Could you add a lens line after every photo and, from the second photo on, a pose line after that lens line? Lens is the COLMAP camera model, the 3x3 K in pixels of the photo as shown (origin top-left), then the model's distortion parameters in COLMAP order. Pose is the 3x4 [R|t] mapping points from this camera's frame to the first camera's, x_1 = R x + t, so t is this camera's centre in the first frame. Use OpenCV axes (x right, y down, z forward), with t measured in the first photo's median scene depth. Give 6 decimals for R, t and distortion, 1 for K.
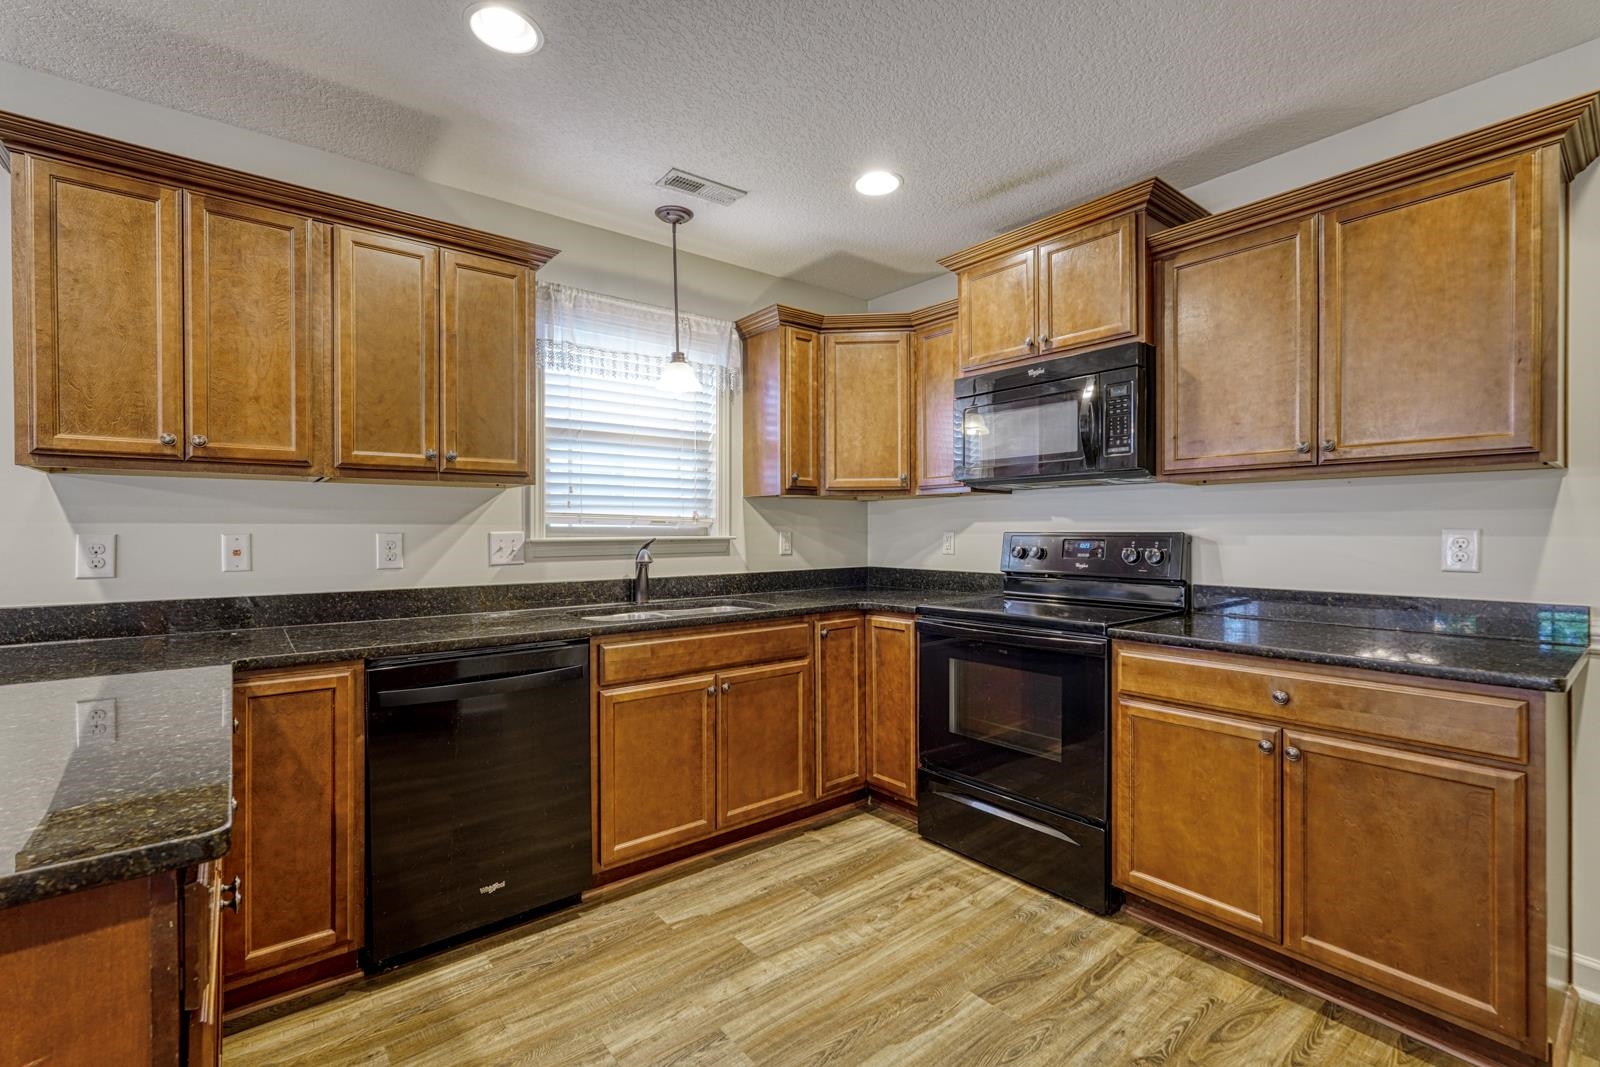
lens RADIAL K [[701.1, 0, 795.9], [0, 701.1, 535.1], [0, 0, 1]] dist [-0.016943, 0.008058]
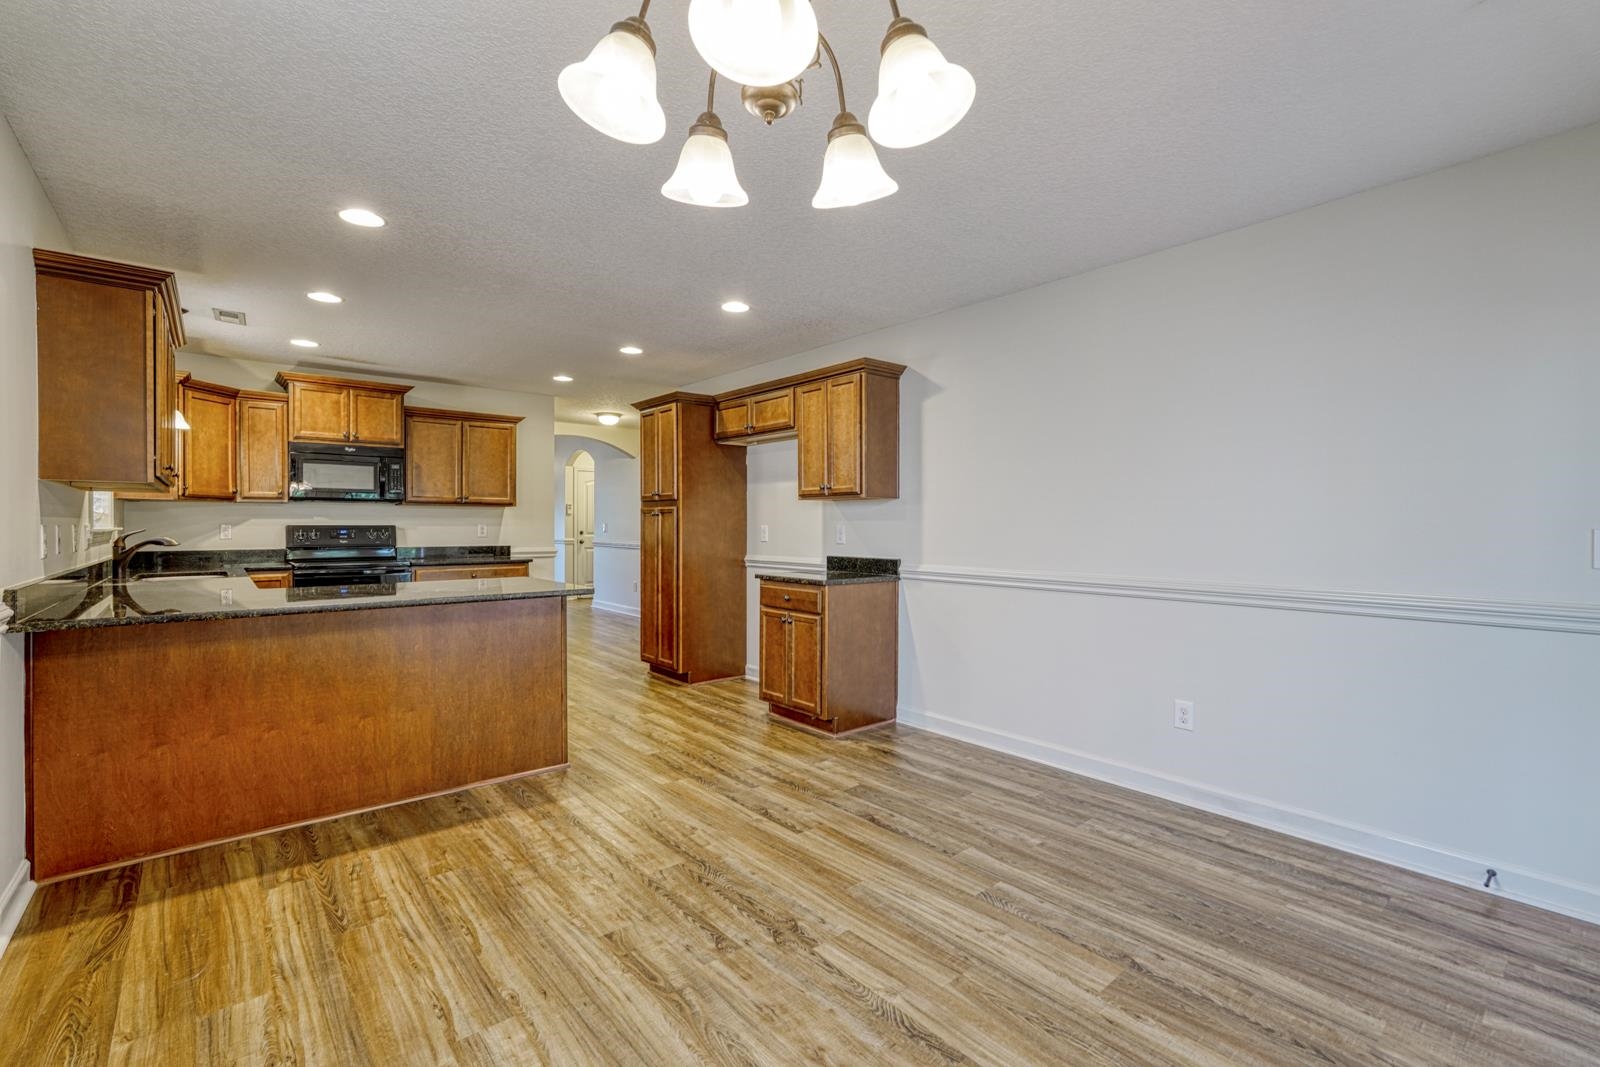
lens RADIAL K [[701.1, 0, 798.2], [0, 701.1, 534.9], [0, 0, 1]] dist [-0.016943, 0.008058]
pose [[-0.022643, -0.012602, 0.999664, -2.088213], [0.003851, 0.999912, 0.012692, 0.004670], [-0.999736, 0.004137, -0.022593, -0.353751]]
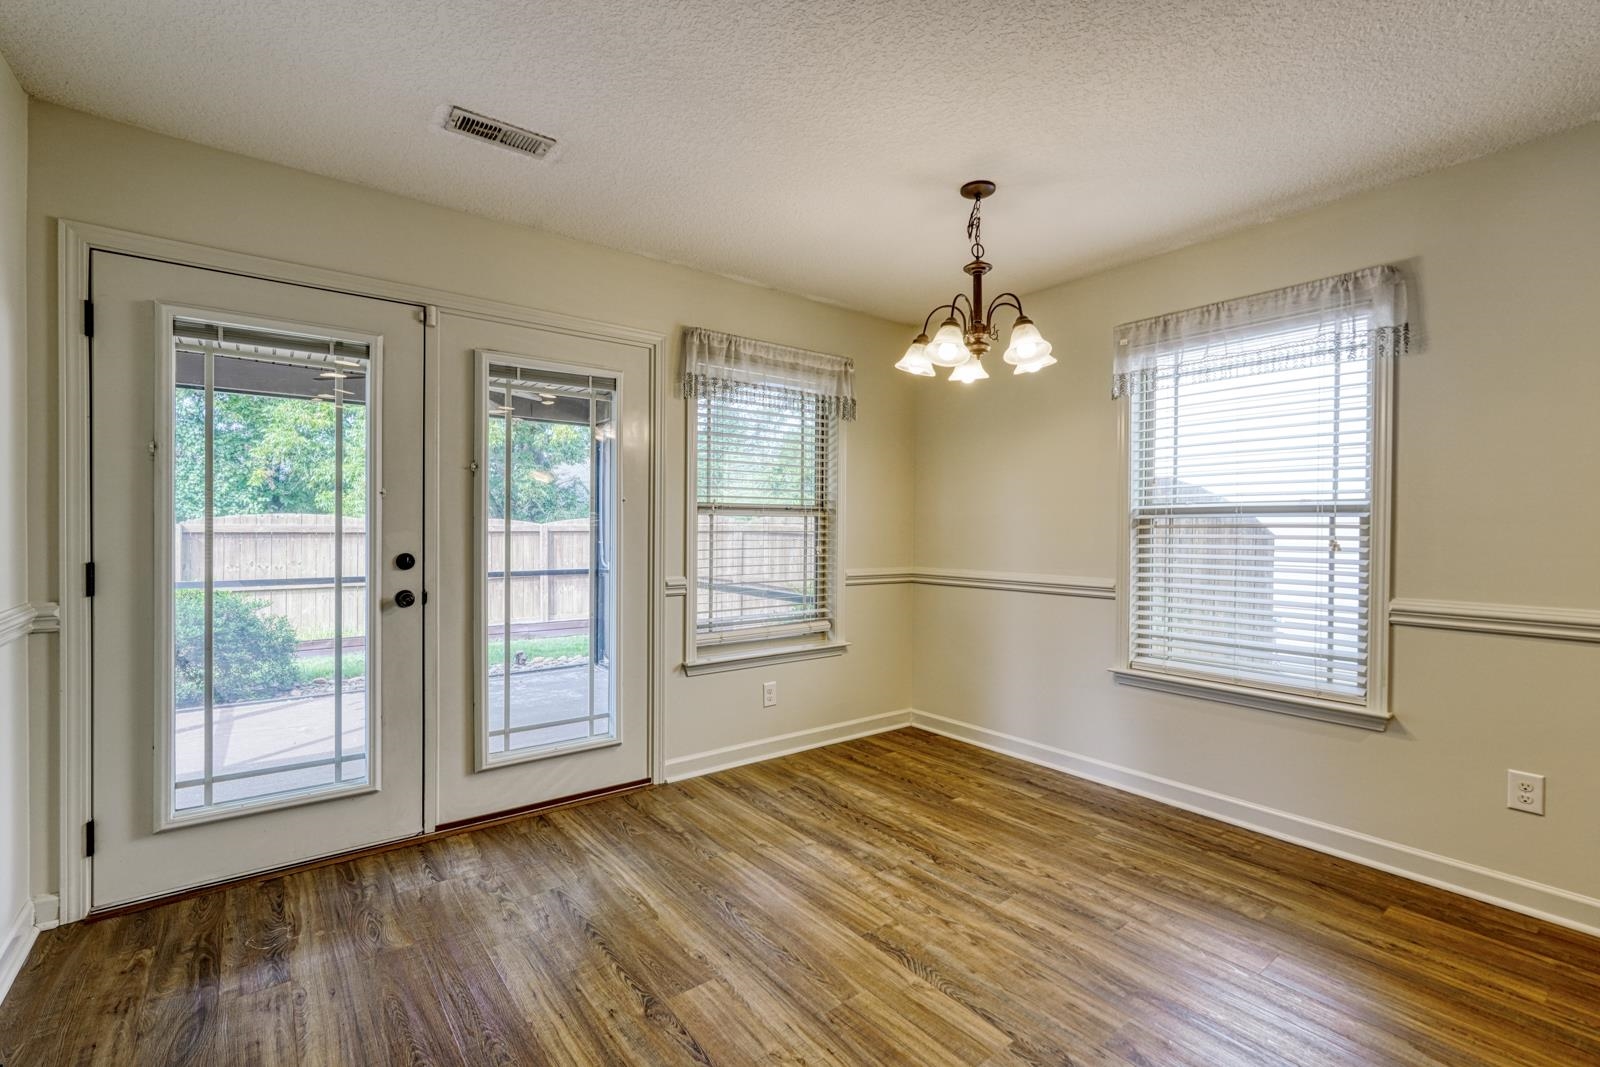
lens RADIAL K [[701.1, 0, 795.1], [0, 701.1, 535.0], [0, 0, 1]] dist [-0.016943, 0.008058]
pose [[-0.022217, 0.010942, -0.999693, -0.441450], [-0.013354, 0.999848, 0.011240, 0.005219], [0.999664, 0.013600, -0.022068, -0.616291]]
